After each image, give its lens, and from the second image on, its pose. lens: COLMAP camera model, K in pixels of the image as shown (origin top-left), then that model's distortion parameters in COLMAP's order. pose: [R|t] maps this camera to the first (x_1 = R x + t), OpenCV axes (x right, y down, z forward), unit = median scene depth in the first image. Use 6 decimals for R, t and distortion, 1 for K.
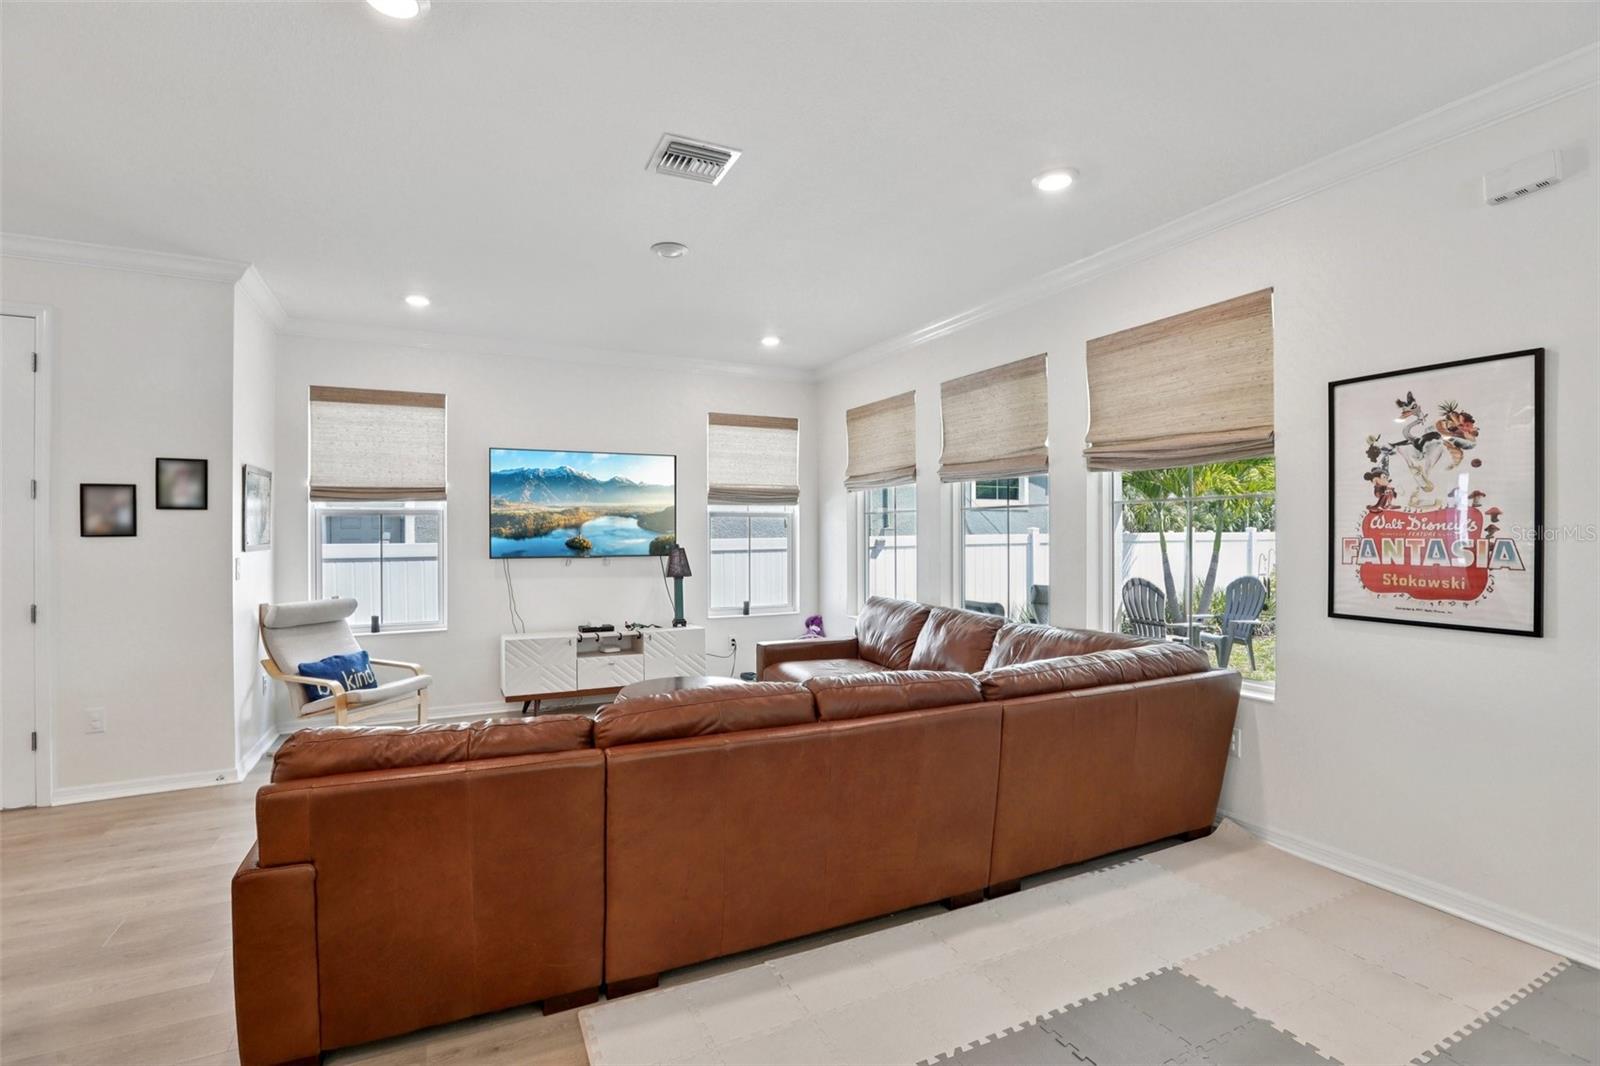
lens RADIAL K [[727.9, 0, 792.6], [0, 727.9, 533.7], [0, 0, 1]] dist [-0.055439, 0.020910]
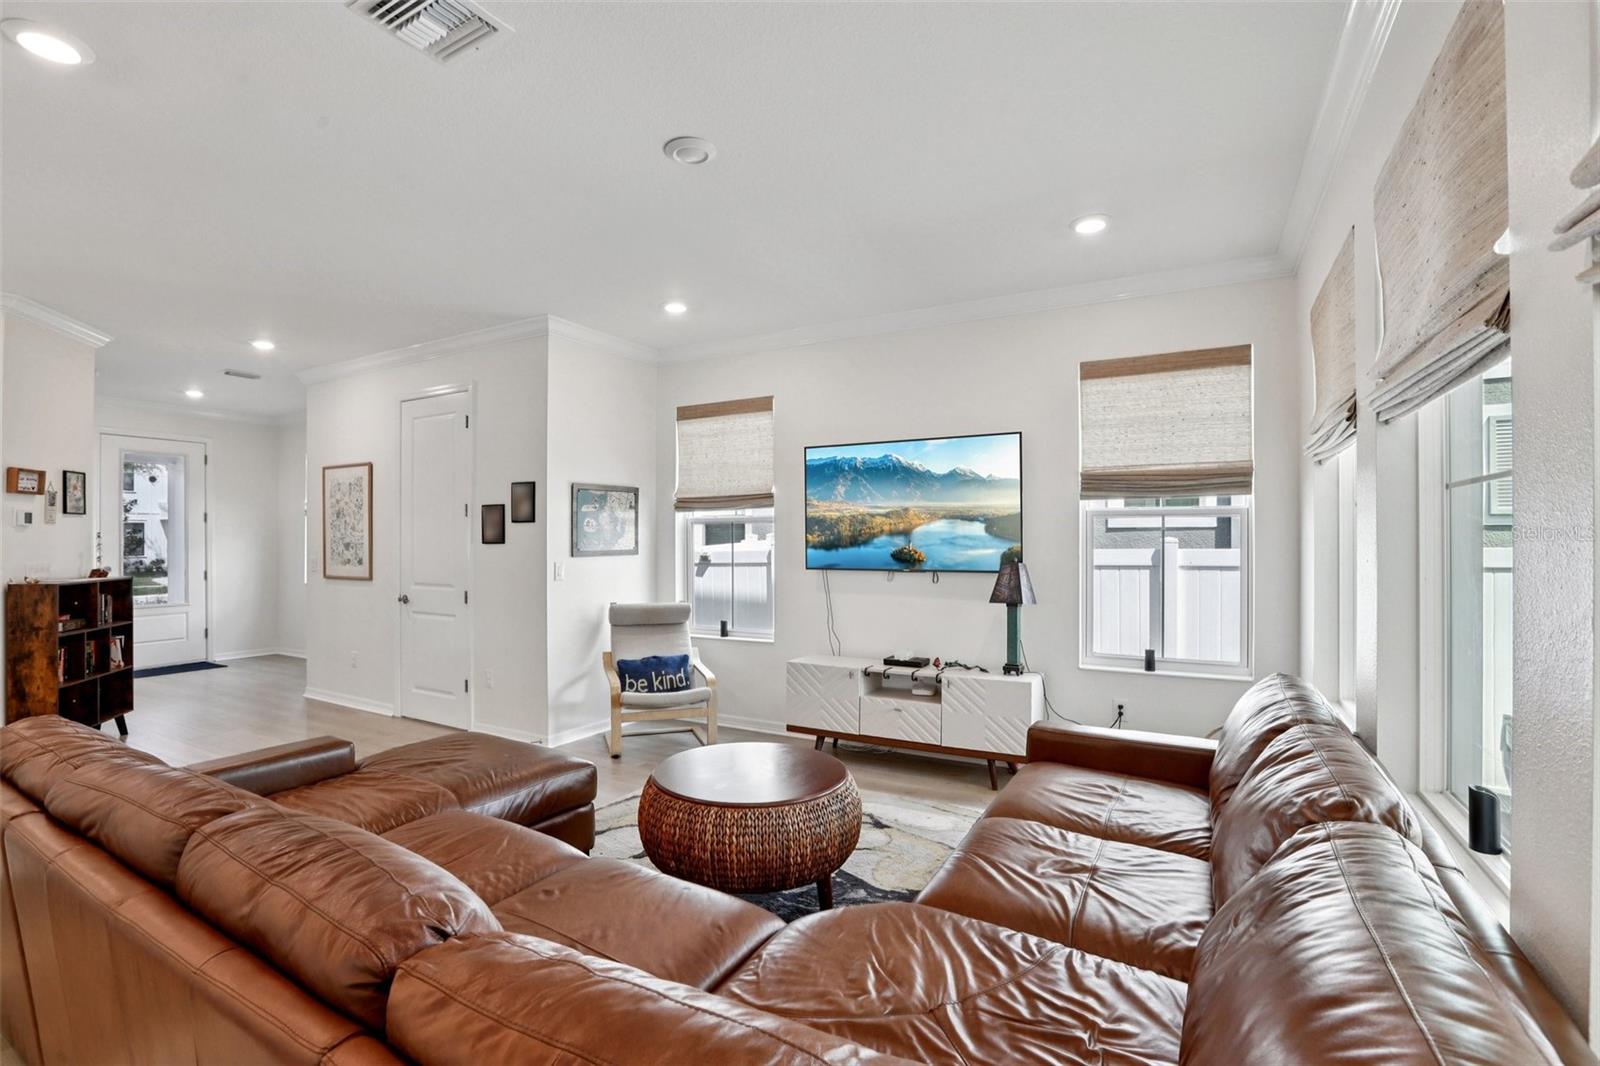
lens RADIAL K [[731.3, 0, 797.9], [0, 731.3, 535.5], [0, 0, 1]] dist [-0.064260, 0.027168]
pose [[0.565733, -0.000277, -0.824588, 0.374405], [-0.000063, 1.000000, -0.000379, -0.008081], [0.824588, 0.000266, 0.565733, 0.524522]]
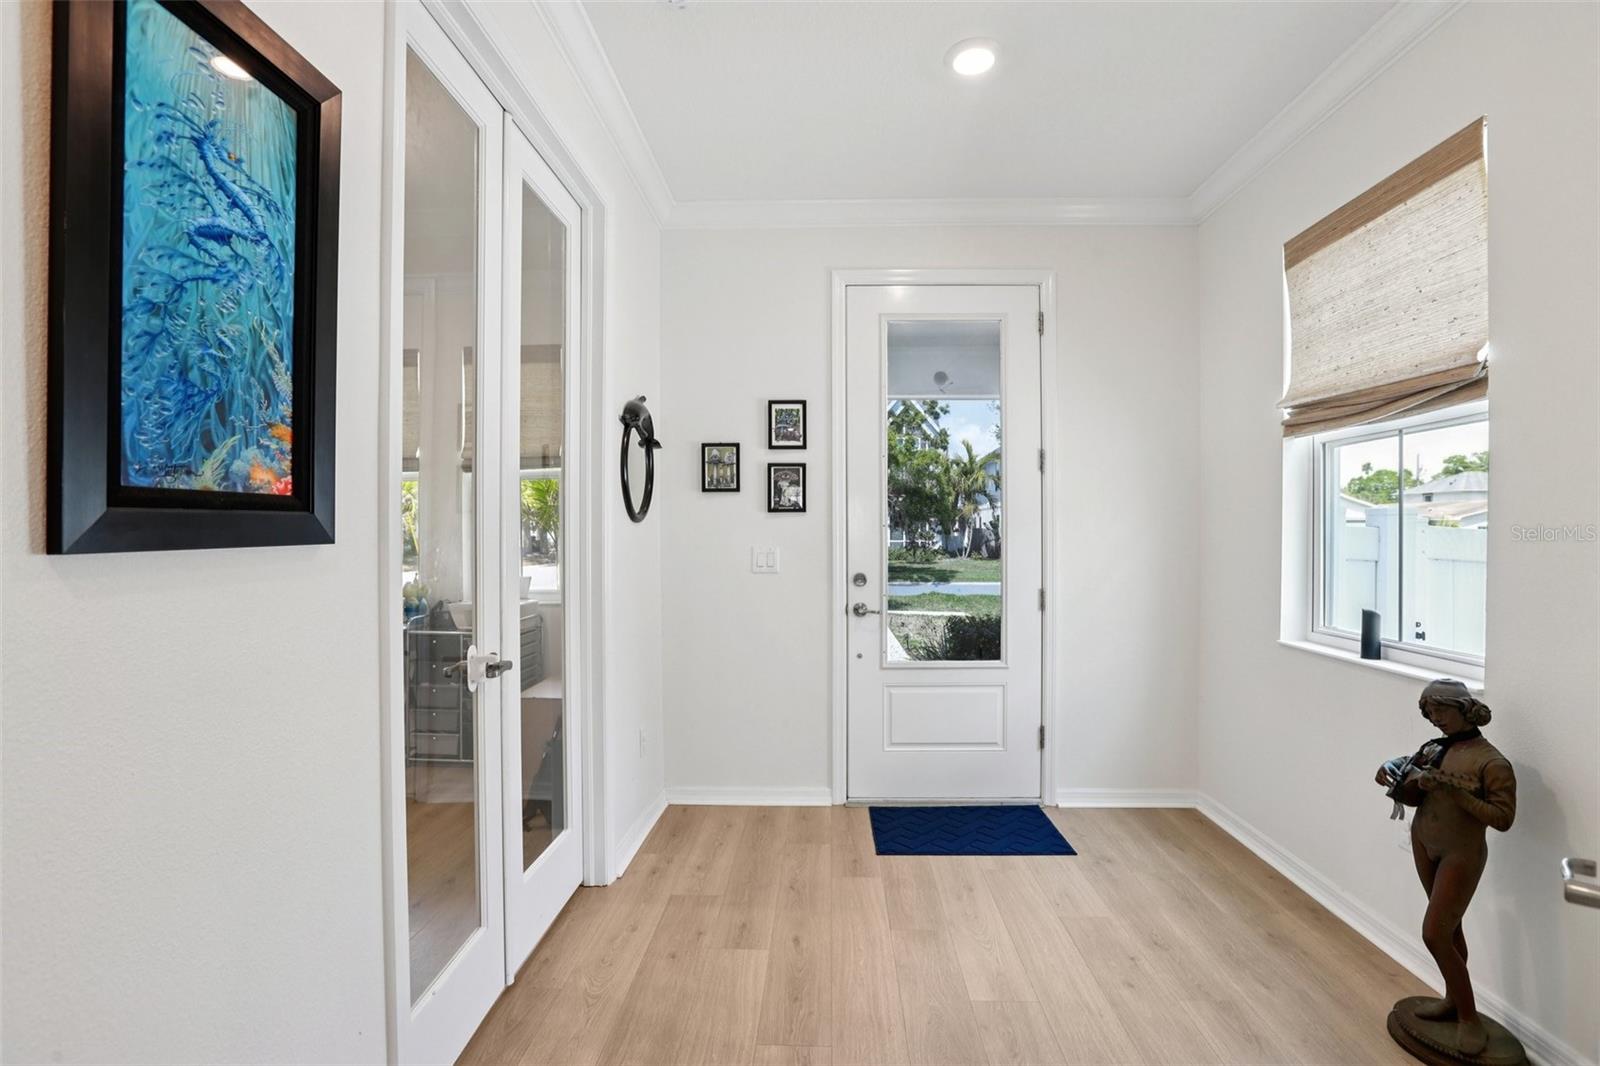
lens RADIAL K [[731.7, 0, 808.6], [0, 731.7, 536.0], [0, 0, 1]] dist [-0.056079, 0.022820]
pose [[-0.472916, 0.011504, -0.881033, -1.029202], [0.004946, 0.999934, 0.010402, 0.013633], [0.881094, 0.000562, -0.472941, 0.455166]]
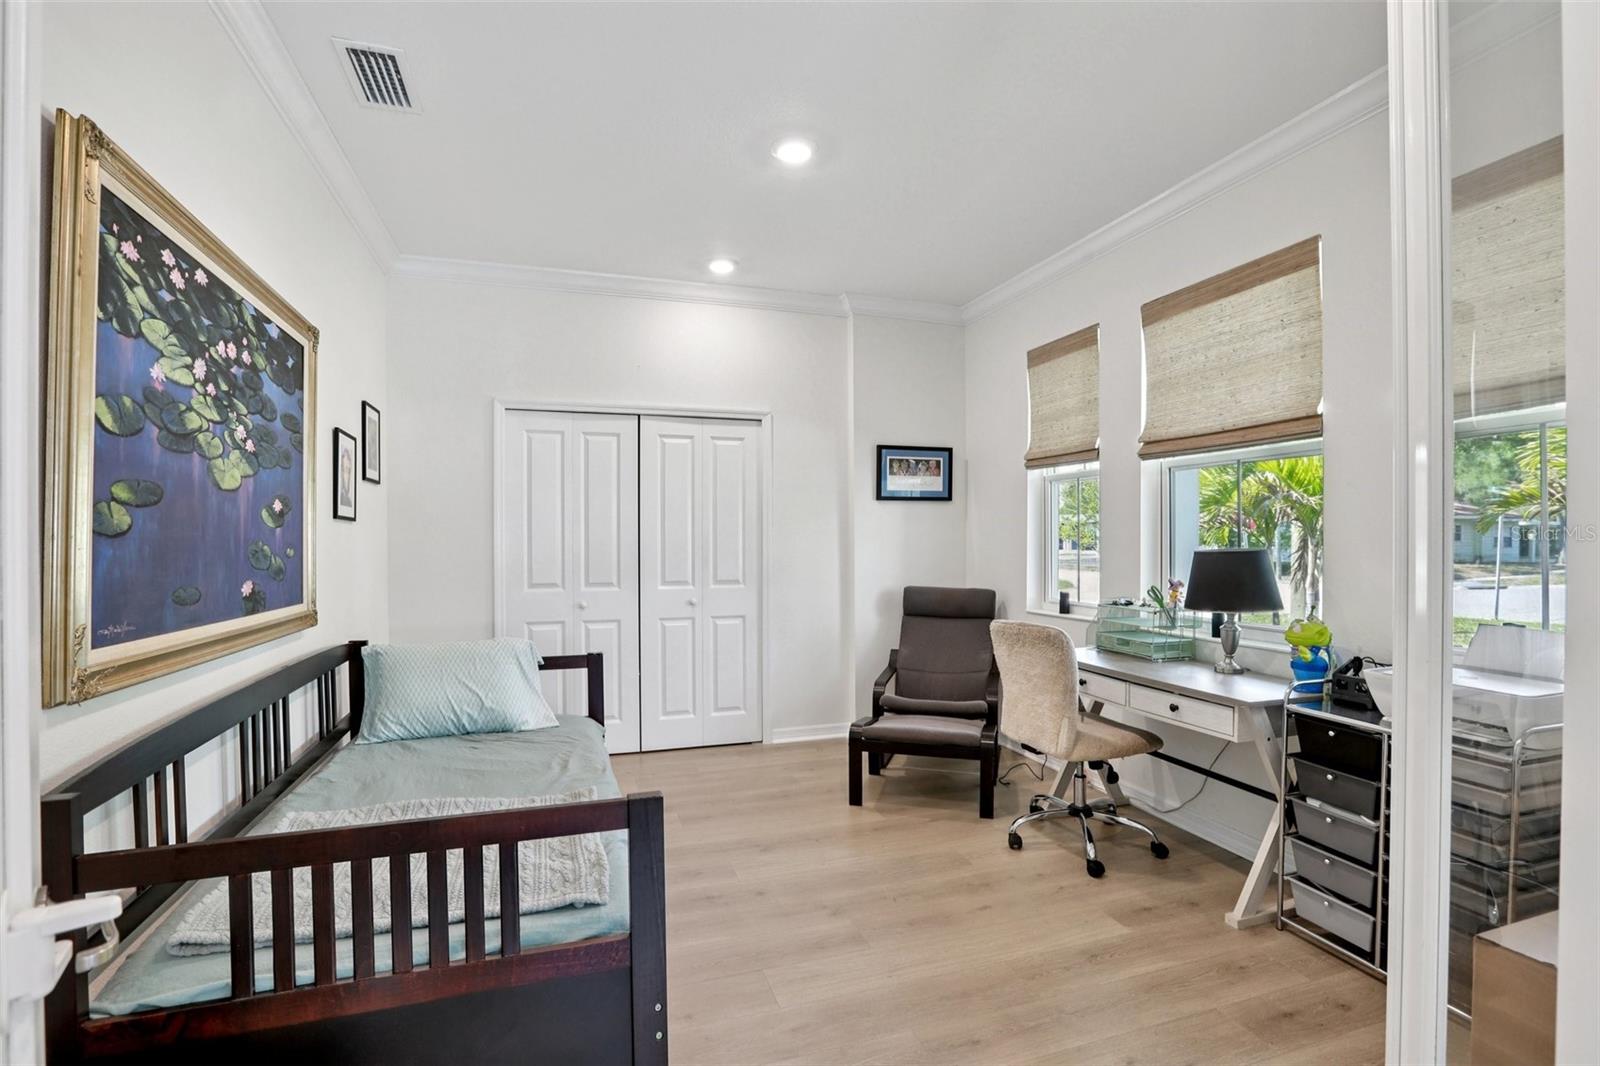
lens RADIAL K [[725.1, 0, 793.9], [0, 725.1, 542.6], [0, 0, 1]] dist [-0.050844, 0.022689]
pose [[-0.988843, 0.005531, 0.148858, -1.274132], [0.006519, 0.999960, 0.006147, 0.014190], [-0.148818, 0.007049, -0.988839, 0.193450]]
